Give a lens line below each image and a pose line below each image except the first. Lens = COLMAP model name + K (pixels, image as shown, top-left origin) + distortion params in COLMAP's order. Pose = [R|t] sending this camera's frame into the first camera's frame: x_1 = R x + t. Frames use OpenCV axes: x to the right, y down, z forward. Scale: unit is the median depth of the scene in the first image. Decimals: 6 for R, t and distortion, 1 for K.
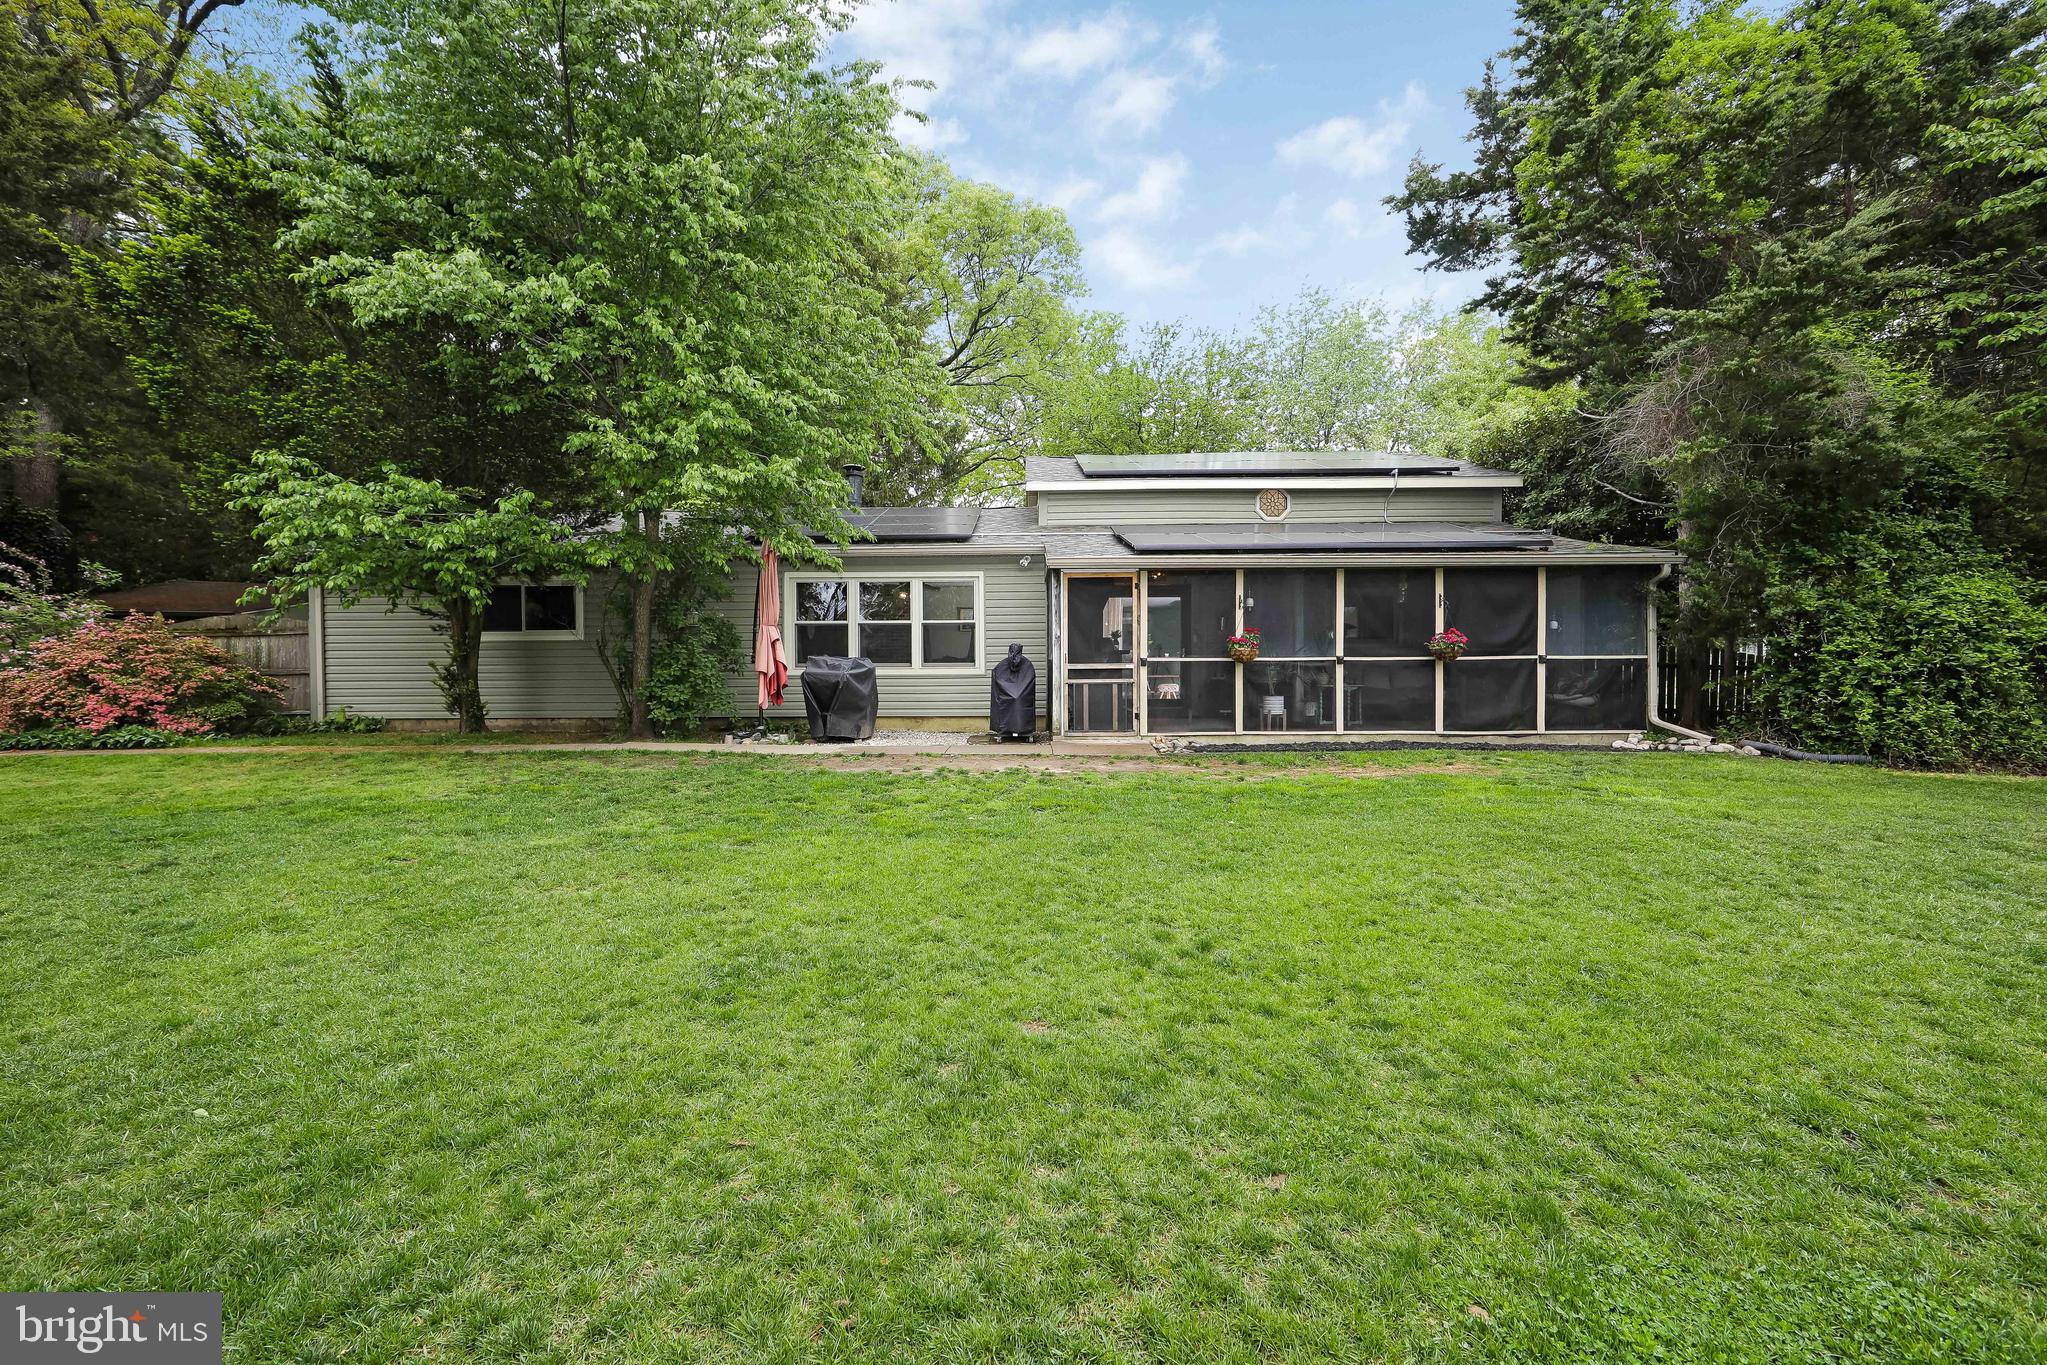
lens RADIAL K [[801.4, 0, 1017.2], [0, 801.4, 682.9], [0, 0, 1]] dist [0.008047, 0.001498]
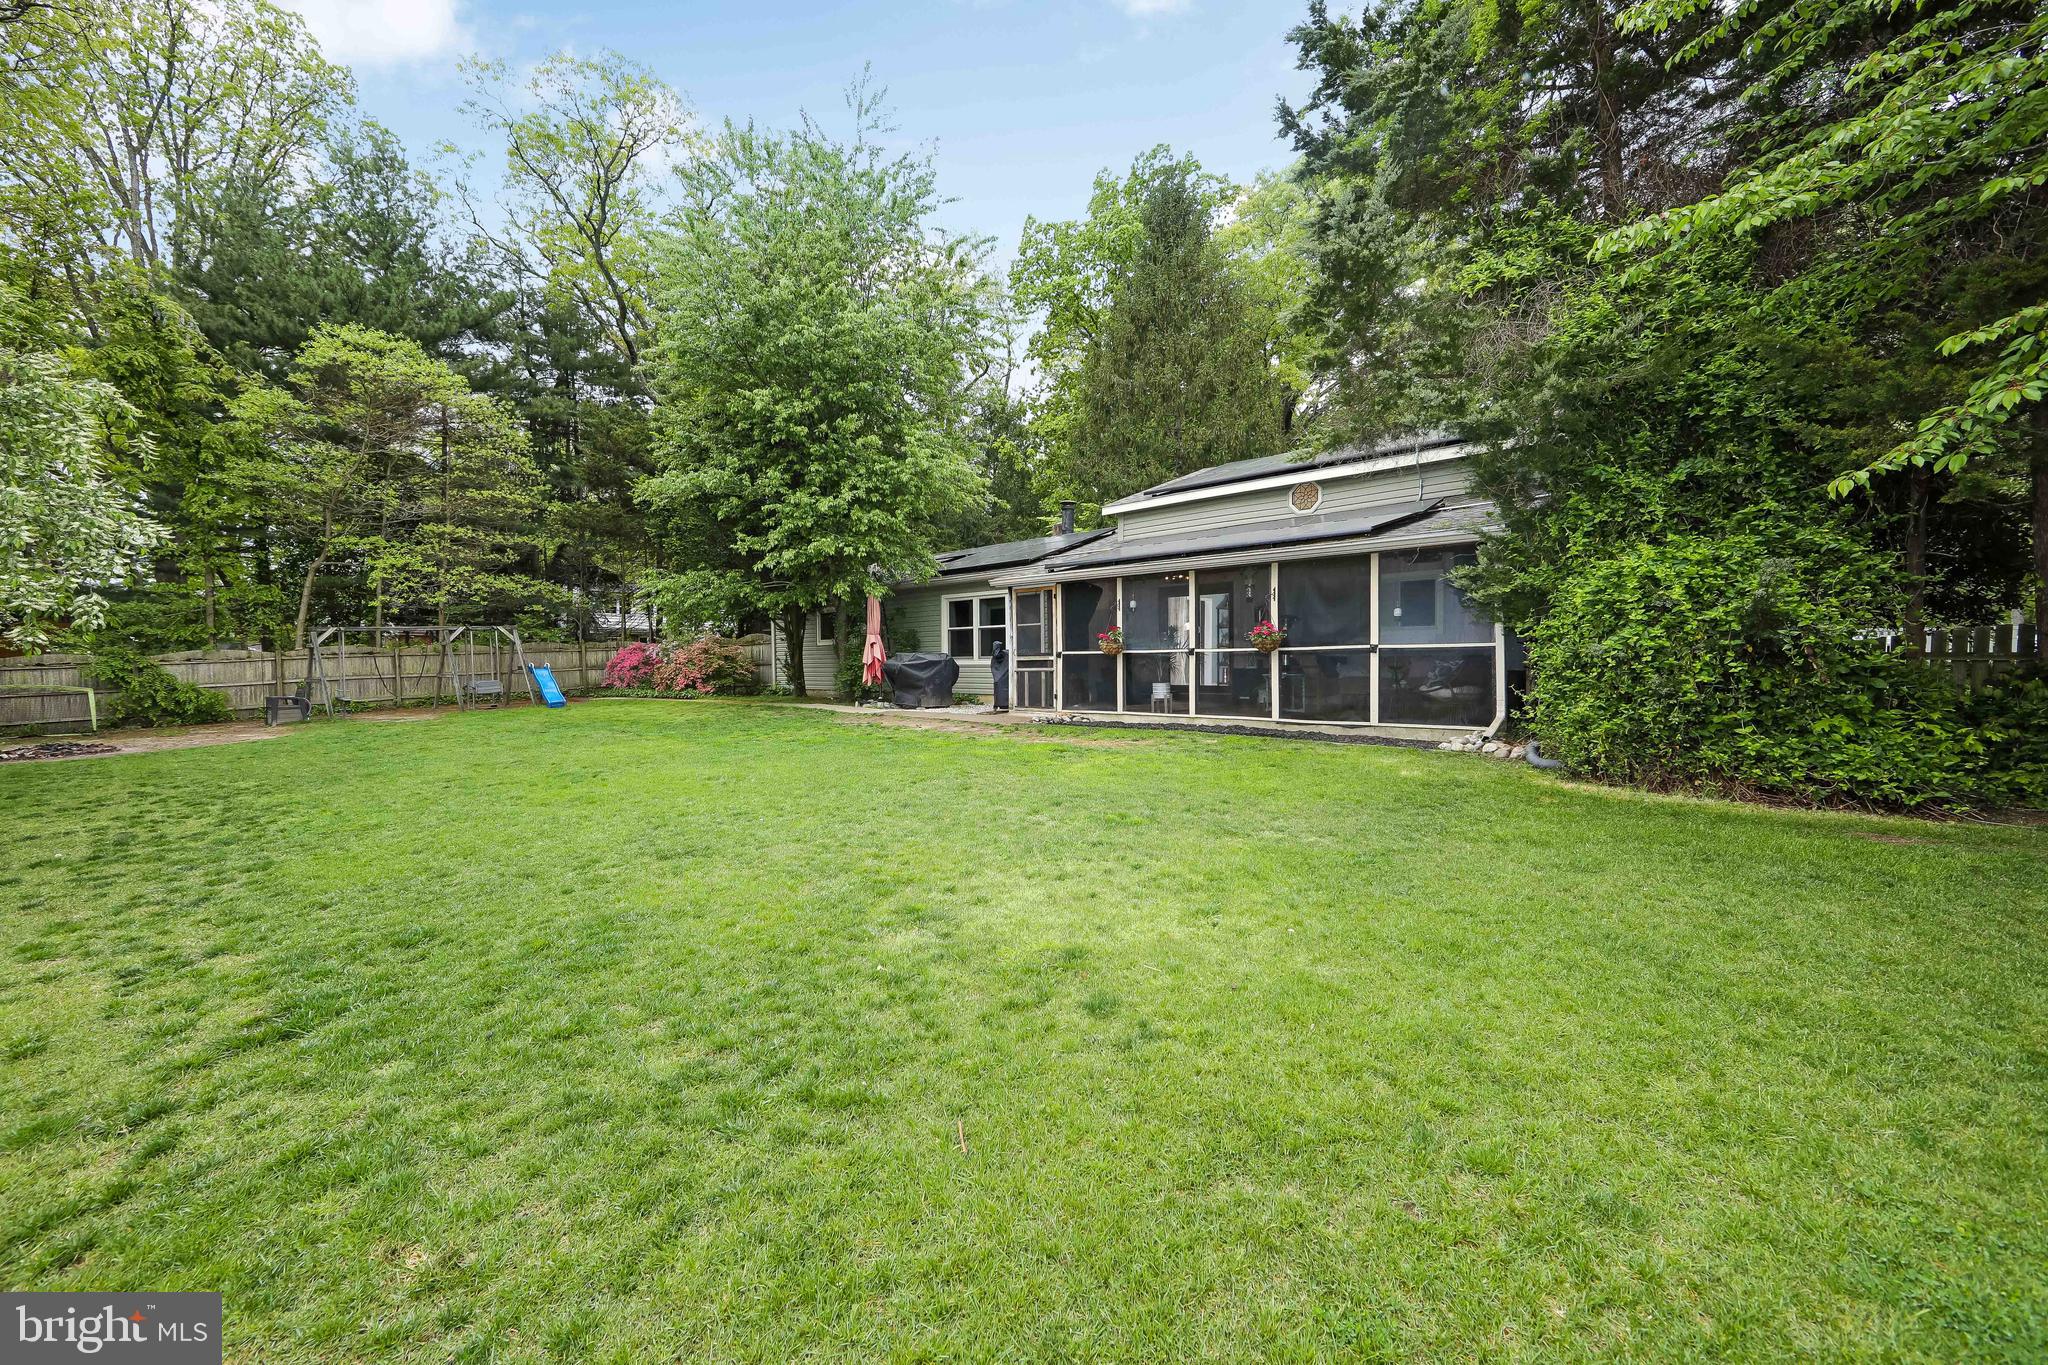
lens RADIAL K [[801.8, 0, 1030.9], [0, 801.8, 671.9], [0, 0, 1]] dist [0.008047, 0.001498]
pose [[0.747313, 0.006134, -0.664444, 0.977934], [-0.005746, 0.999980, 0.002769, -0.001779], [0.664448, 0.001749, 0.747333, 0.007451]]
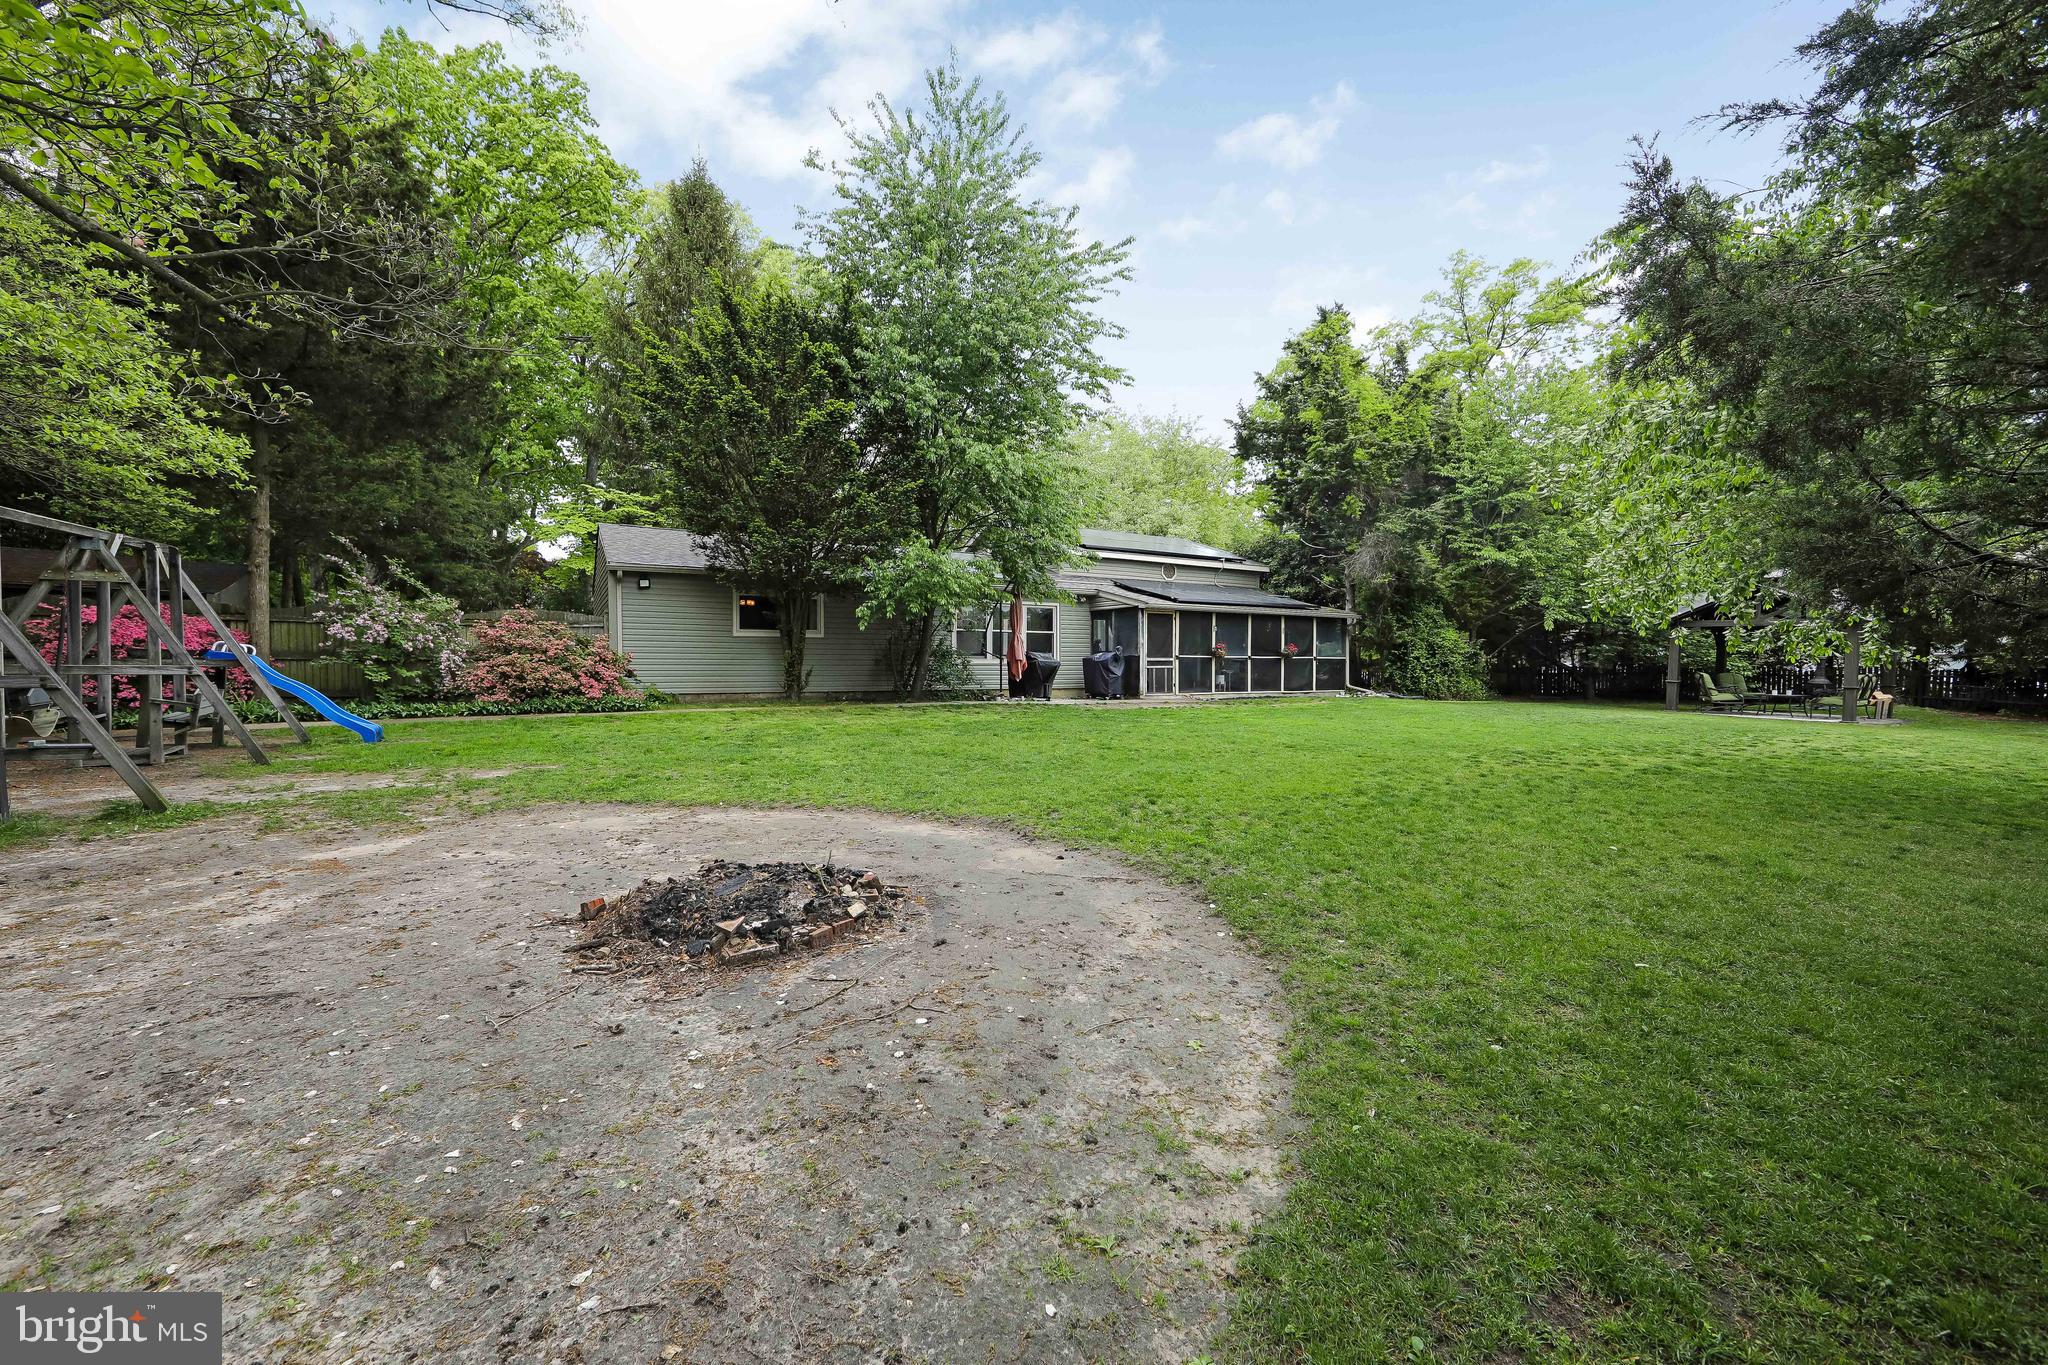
lens RADIAL K [[801.8, 0, 1012.8], [0, 801.8, 683.8], [0, 0, 1]] dist [0.008047, 0.001498]
pose [[0.865969, -0.001221, 0.500096, -1.178905], [0.002451, 0.999995, -0.001803, 0.041833], [-0.500091, 0.002788, 0.865968, -0.506359]]
